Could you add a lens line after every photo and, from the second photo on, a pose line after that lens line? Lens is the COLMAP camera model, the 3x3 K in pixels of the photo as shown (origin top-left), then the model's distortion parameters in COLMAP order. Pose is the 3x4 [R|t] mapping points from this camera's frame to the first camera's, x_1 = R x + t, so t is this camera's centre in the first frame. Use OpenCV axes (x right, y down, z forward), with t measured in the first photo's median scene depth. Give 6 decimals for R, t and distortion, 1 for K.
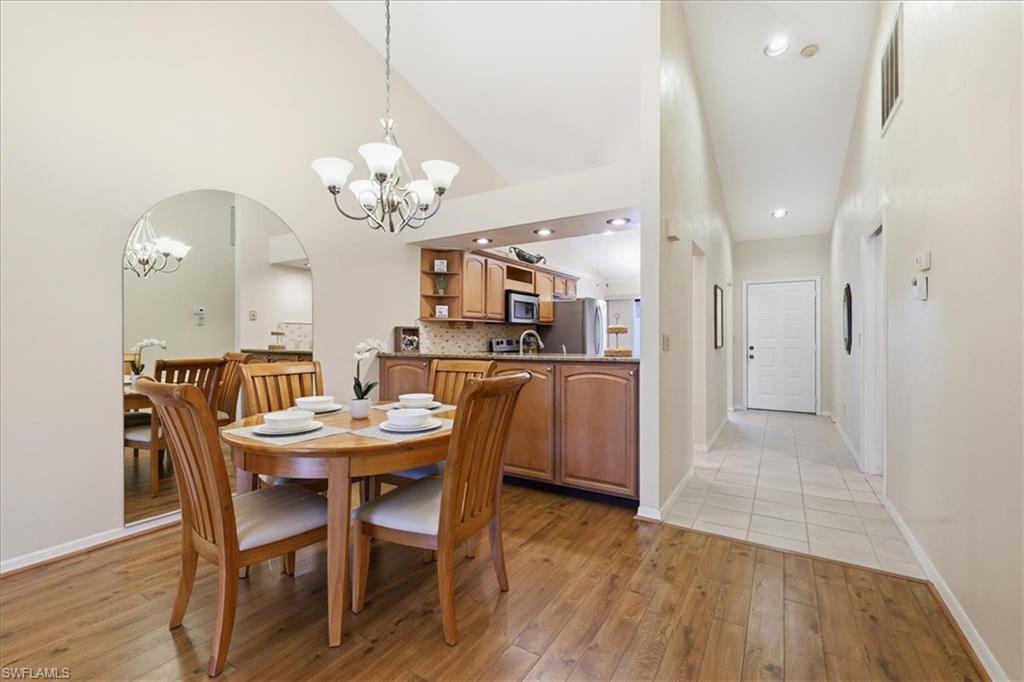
lens RADIAL K [[437.6, 0, 513.2], [0, 437.6, 338.2], [0, 0, 1]] dist [0.003229, -0.001105]
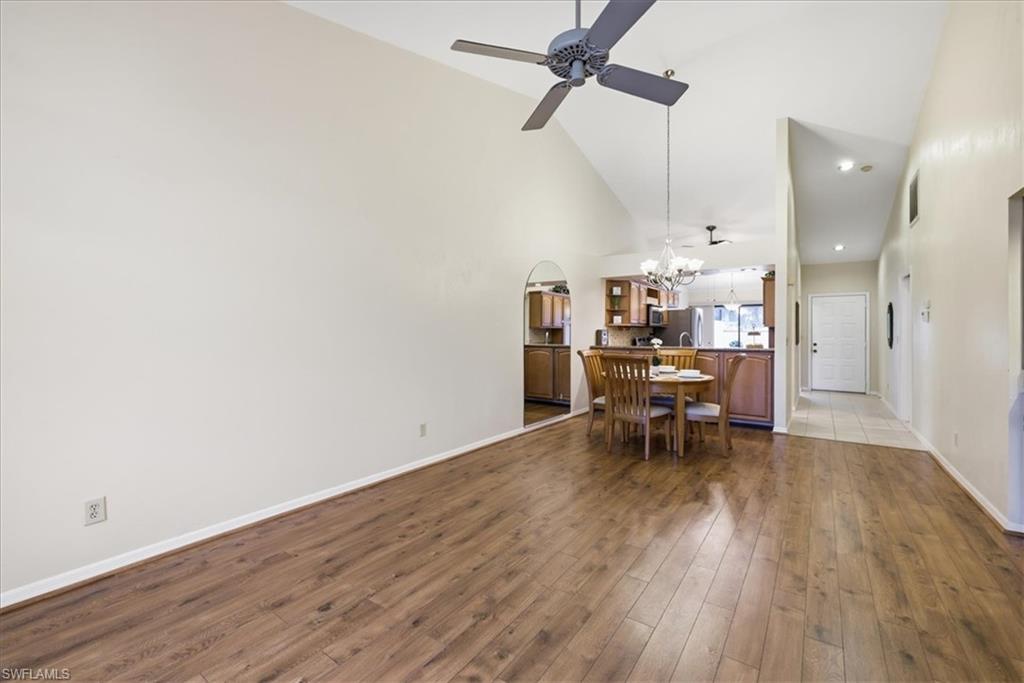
lens RADIAL K [[437.6, 0, 508.5], [0, 437.6, 333.2], [0, 0, 1]] dist [0.003229, -0.001105]
pose [[0.997782, 0.004299, -0.066425, -0.448534], [-0.004376, 0.999990, -0.001008, -0.009997], [0.066420, 0.001297, 0.997791, -0.594353]]
